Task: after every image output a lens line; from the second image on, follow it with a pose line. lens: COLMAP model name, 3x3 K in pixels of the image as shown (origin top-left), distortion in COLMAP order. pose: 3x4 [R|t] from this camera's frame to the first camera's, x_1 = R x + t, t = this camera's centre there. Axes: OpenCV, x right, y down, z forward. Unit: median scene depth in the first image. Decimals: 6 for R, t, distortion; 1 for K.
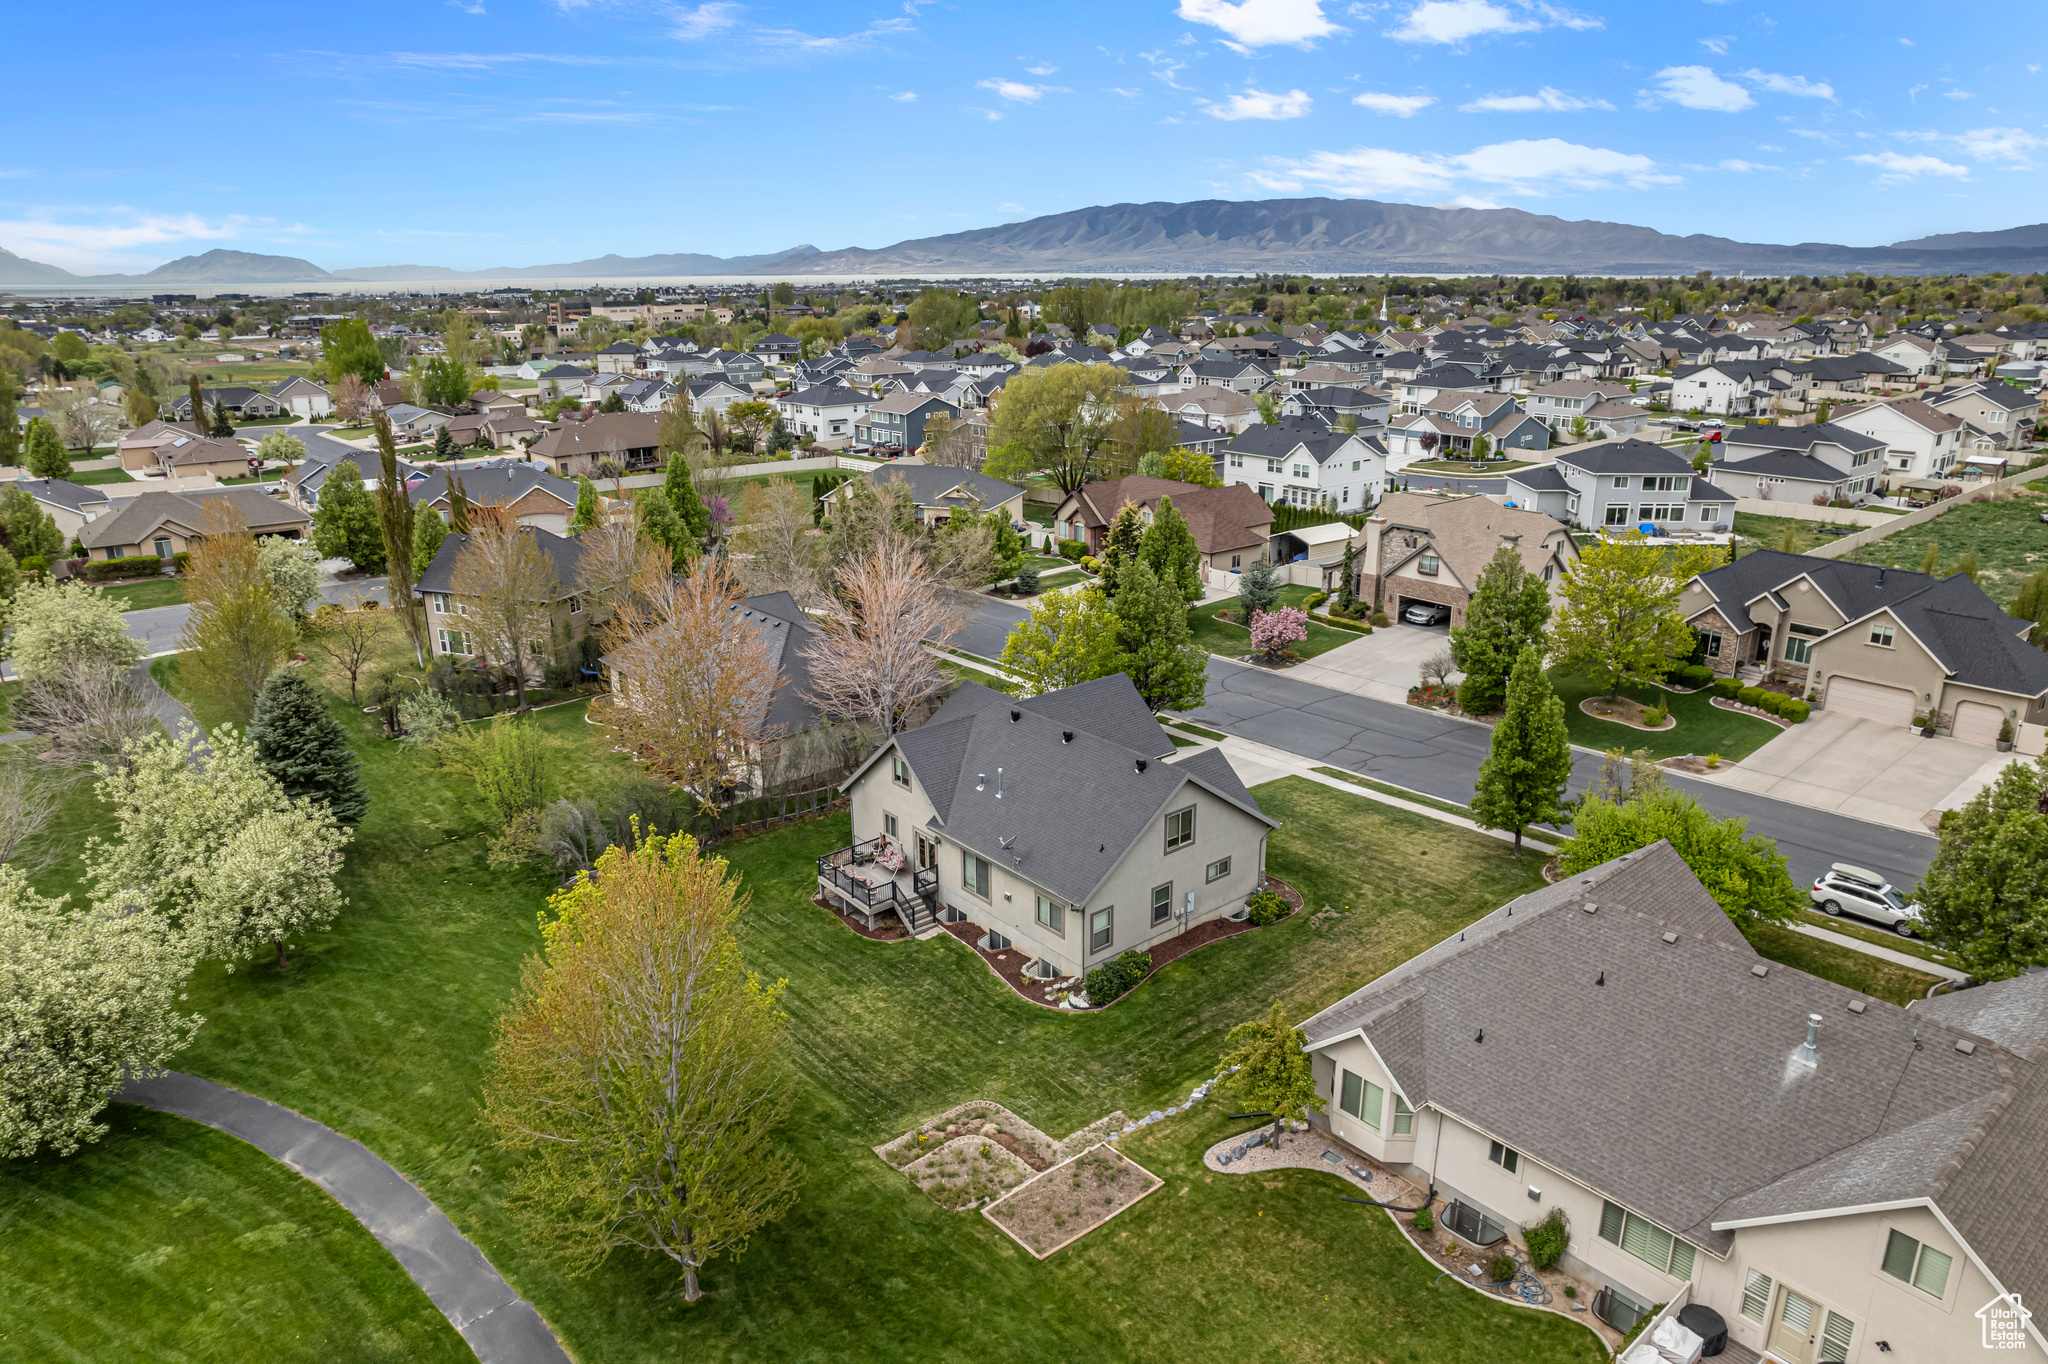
lens RADIAL K [[1308.2, 0, 1028.8], [0, 1308.2, 689.6], [0, 0, 1]] dist [-0.082313, 0.074090]
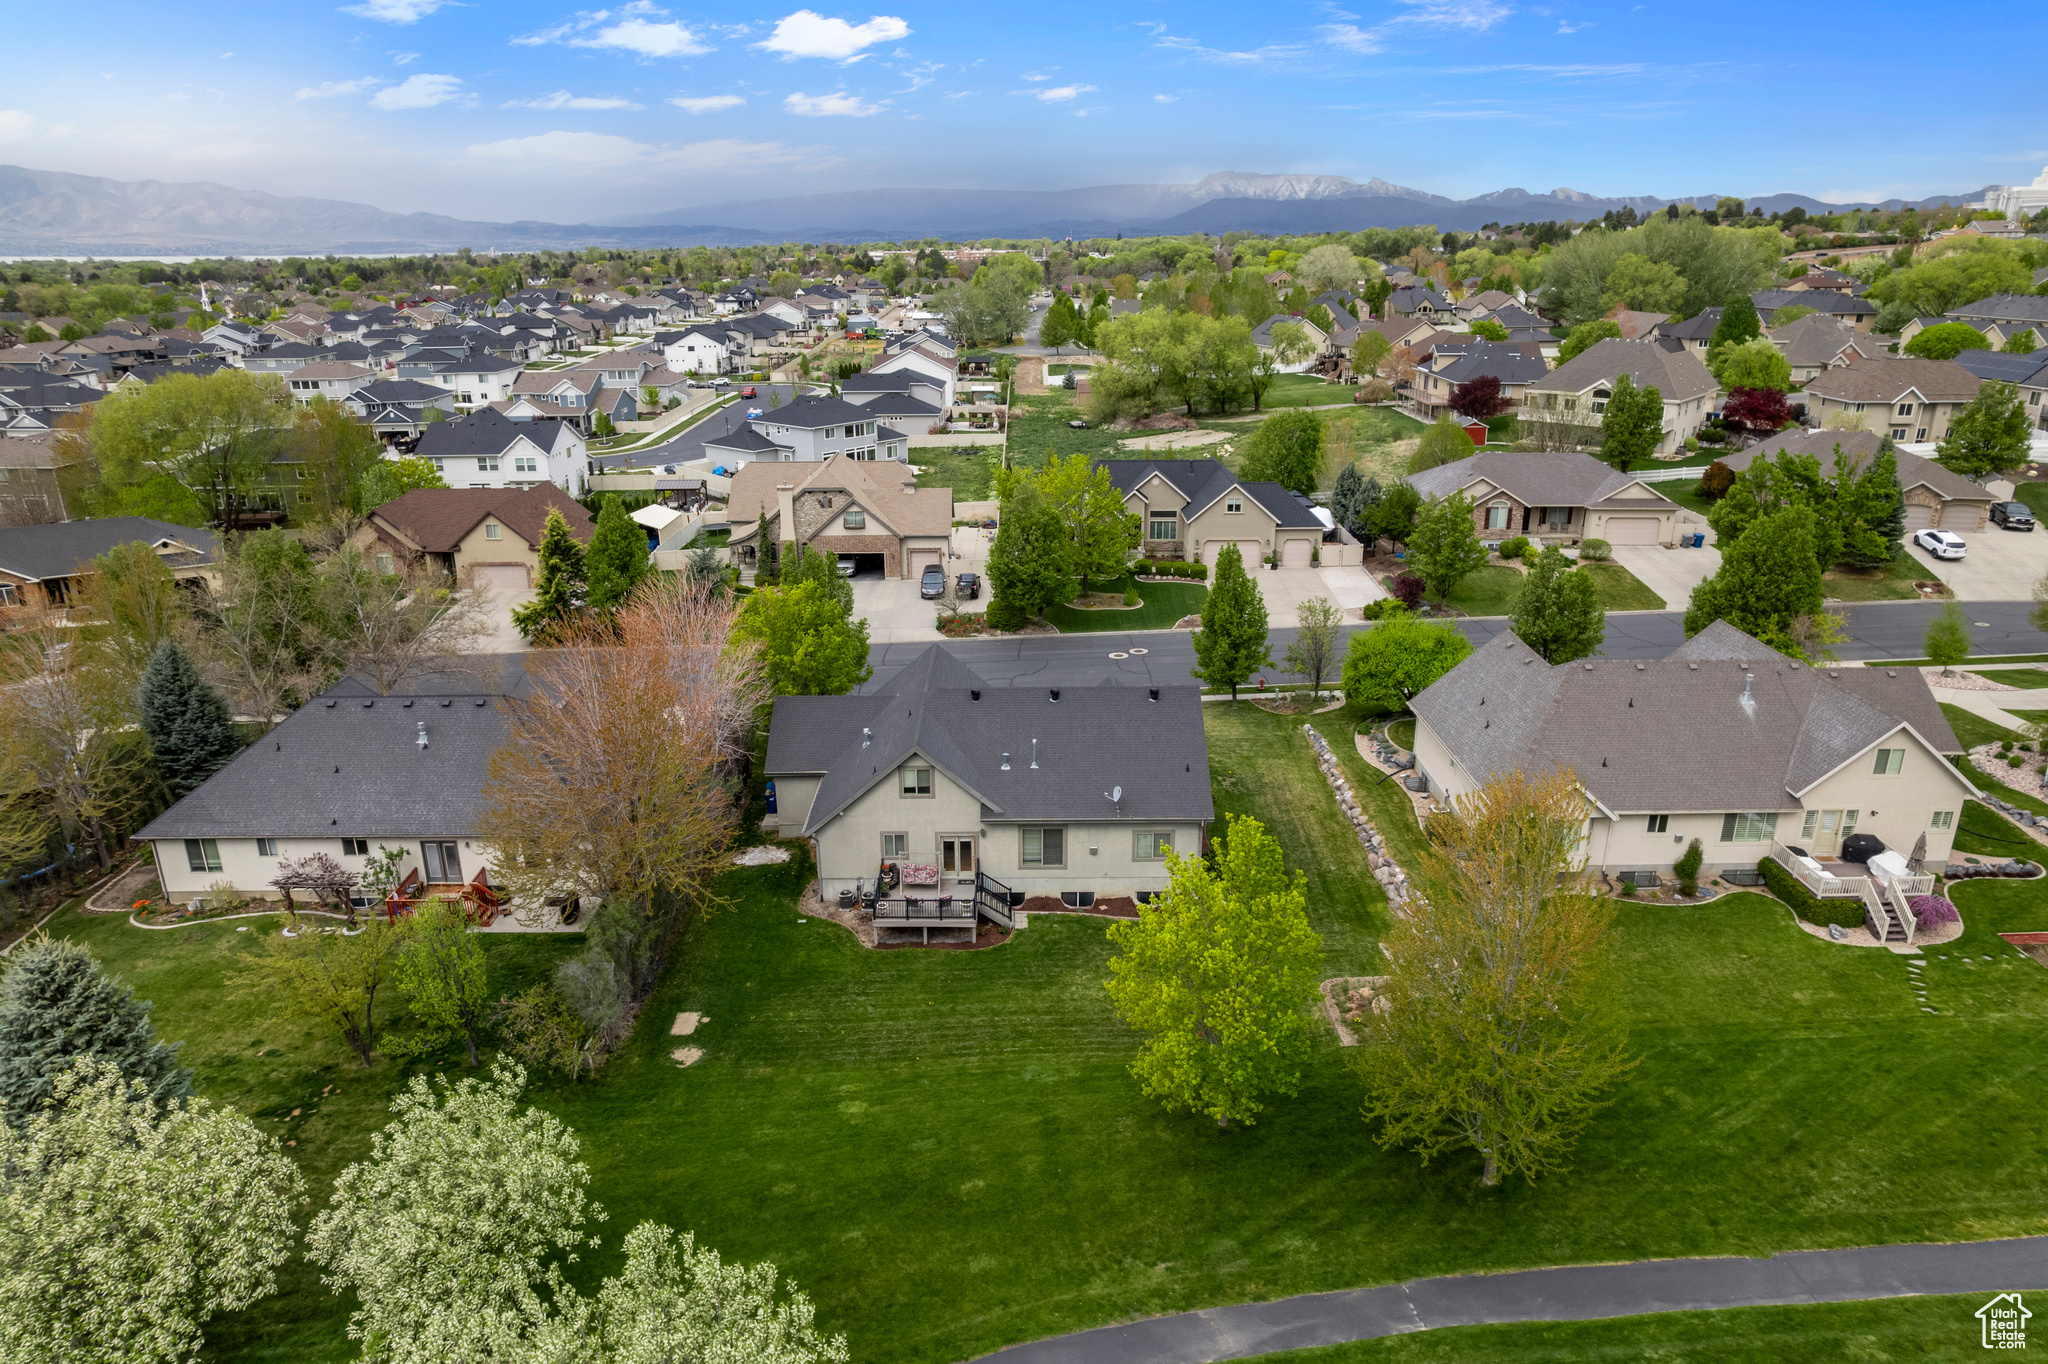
lens RADIAL K [[1308.2, 0, 1028.8], [0, 1308.2, 689.6], [0, 0, 1]] dist [-0.082313, 0.074090]
pose [[0.636930, -0.249490, 0.729434, -0.795206], [0.238146, 0.963583, 0.121632, -0.106780], [-0.733216, 0.096241, 0.673151, 0.329778]]
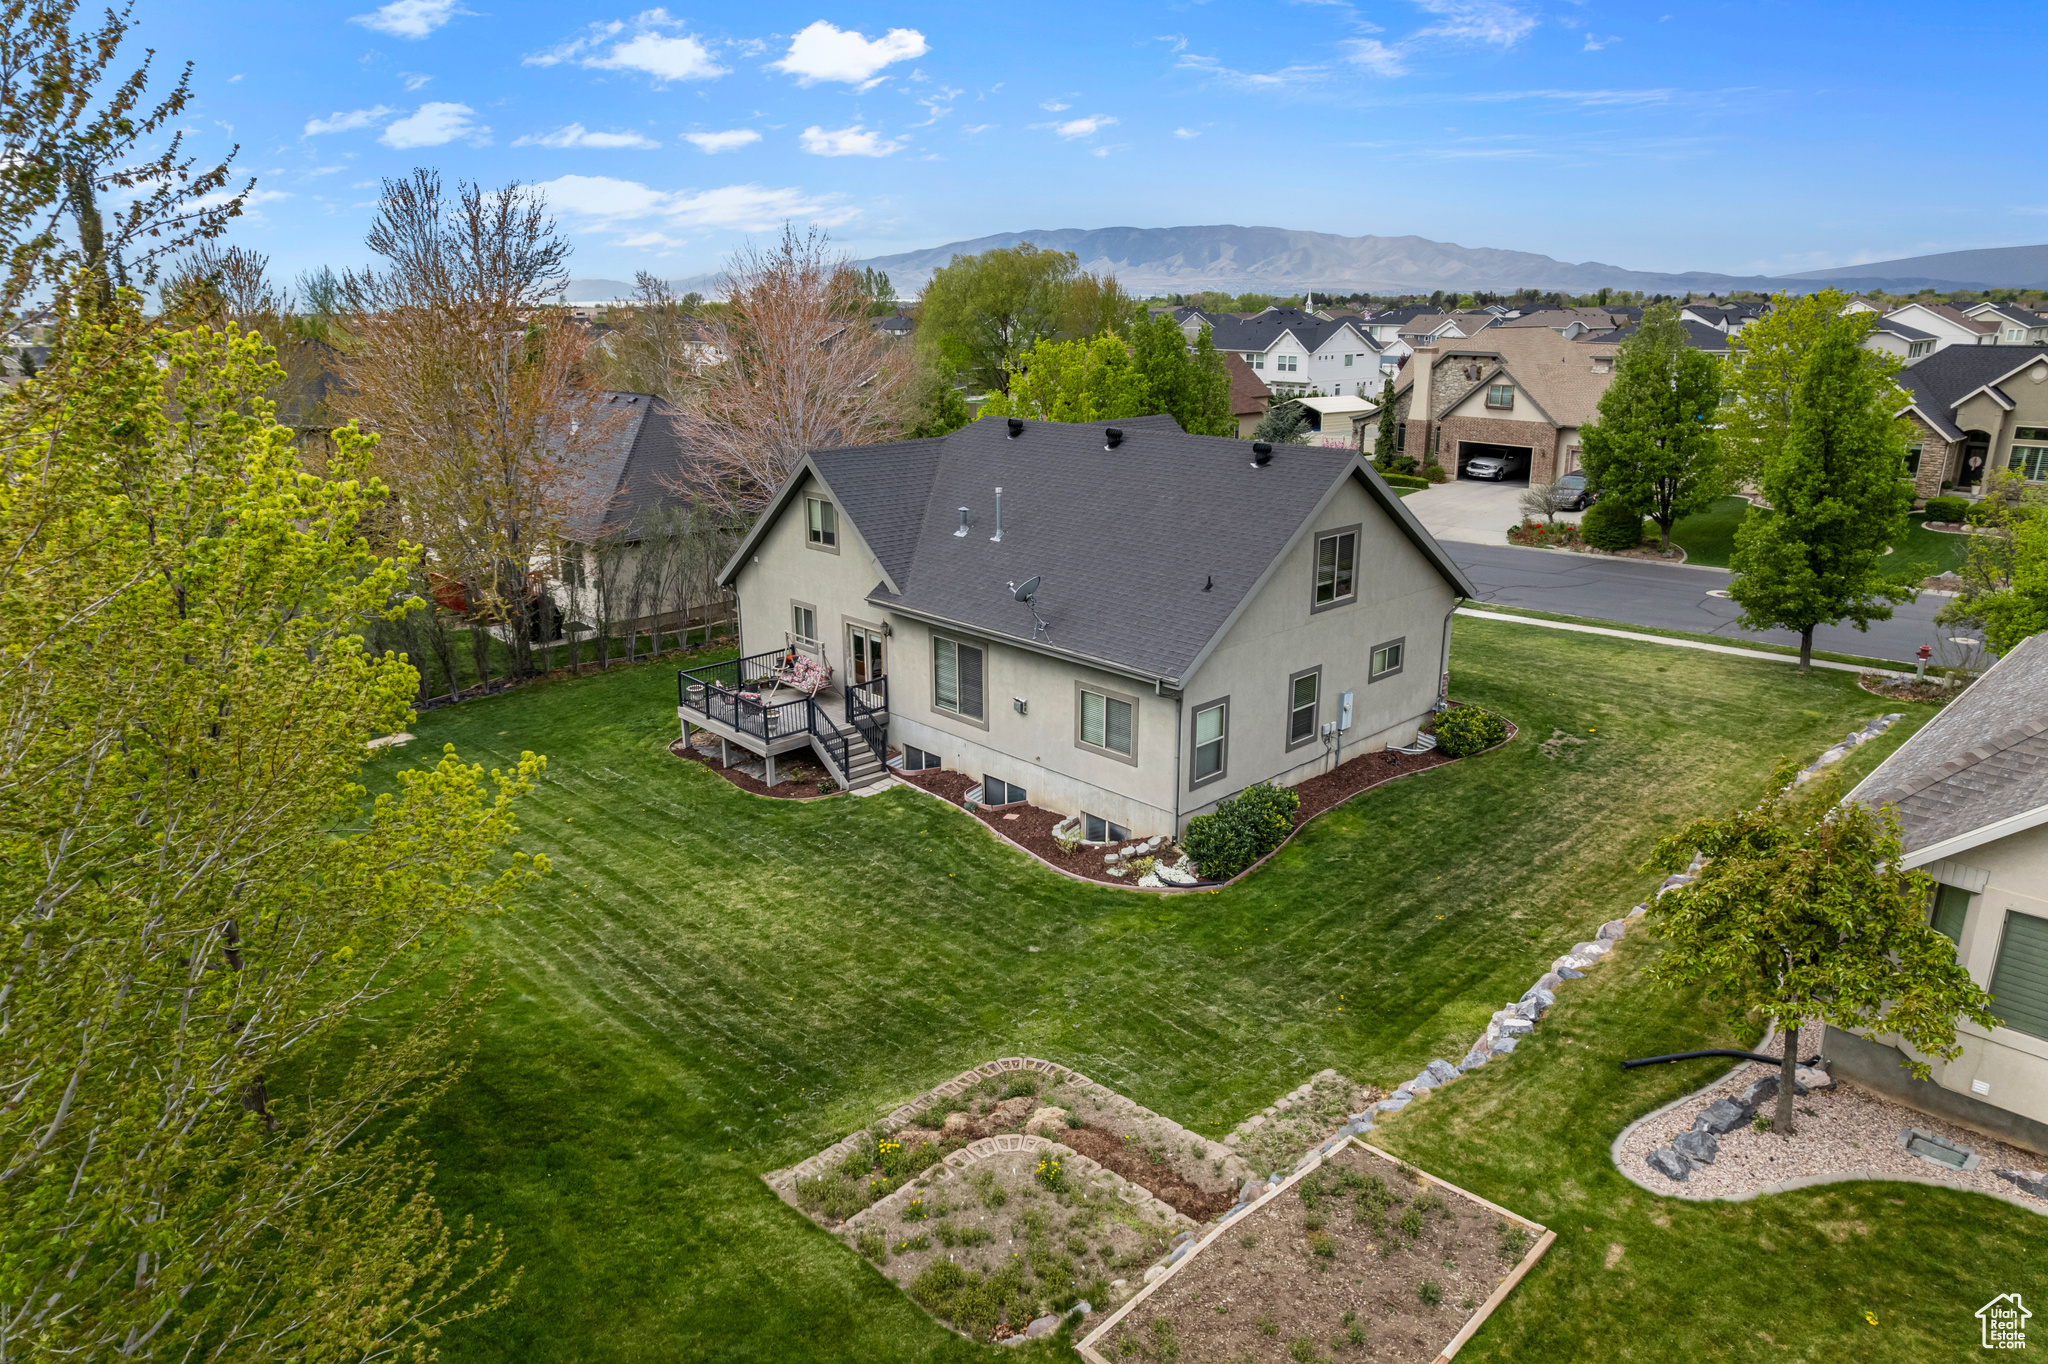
lens RADIAL K [[1308.2, 0, 1028.8], [0, 1308.2, 689.6], [0, 0, 1]] dist [-0.082313, 0.074090]
pose [[0.997881, -0.016010, 0.063061, -0.048013], [0.017226, 0.999675, -0.018782, 0.166164], [-0.062739, 0.019829, 0.997833, 0.463760]]
